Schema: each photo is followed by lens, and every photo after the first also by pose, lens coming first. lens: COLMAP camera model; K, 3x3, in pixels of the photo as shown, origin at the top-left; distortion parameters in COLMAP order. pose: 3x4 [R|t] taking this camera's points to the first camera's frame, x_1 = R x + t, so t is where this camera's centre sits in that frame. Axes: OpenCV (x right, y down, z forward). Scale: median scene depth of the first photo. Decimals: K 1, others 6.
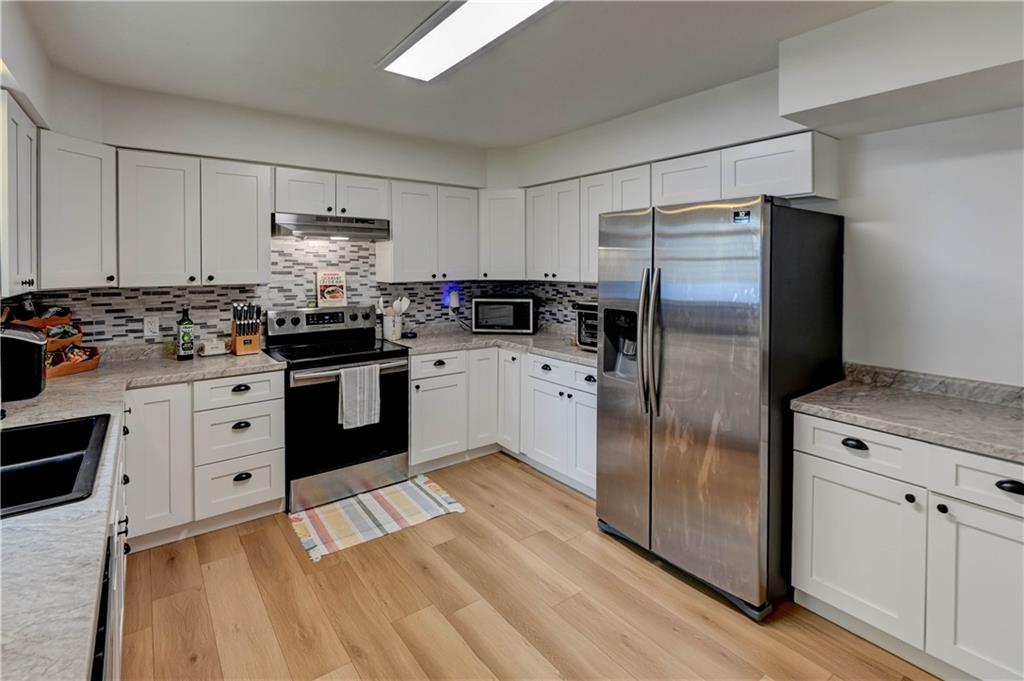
lens RADIAL K [[487.9, 0, 516.3], [0, 487.9, 269.5], [0, 0, 1]] dist [0.004134, -0.001270]
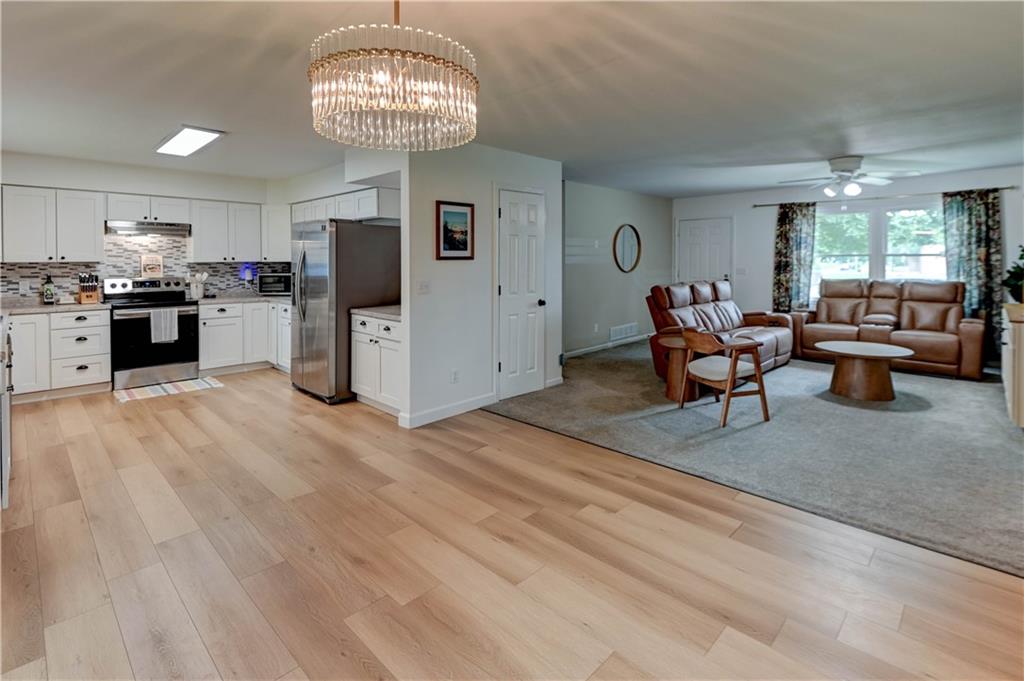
lens RADIAL K [[487.9, 0, 523.0], [0, 487.9, 263.3], [0, 0, 1]] dist [0.004134, -0.001270]
pose [[0.987635, -0.004835, 0.156695, 0.643763], [0.005078, 0.999986, -0.001153, 0.041227], [-0.156688, 0.001934, 0.987646, -0.875654]]
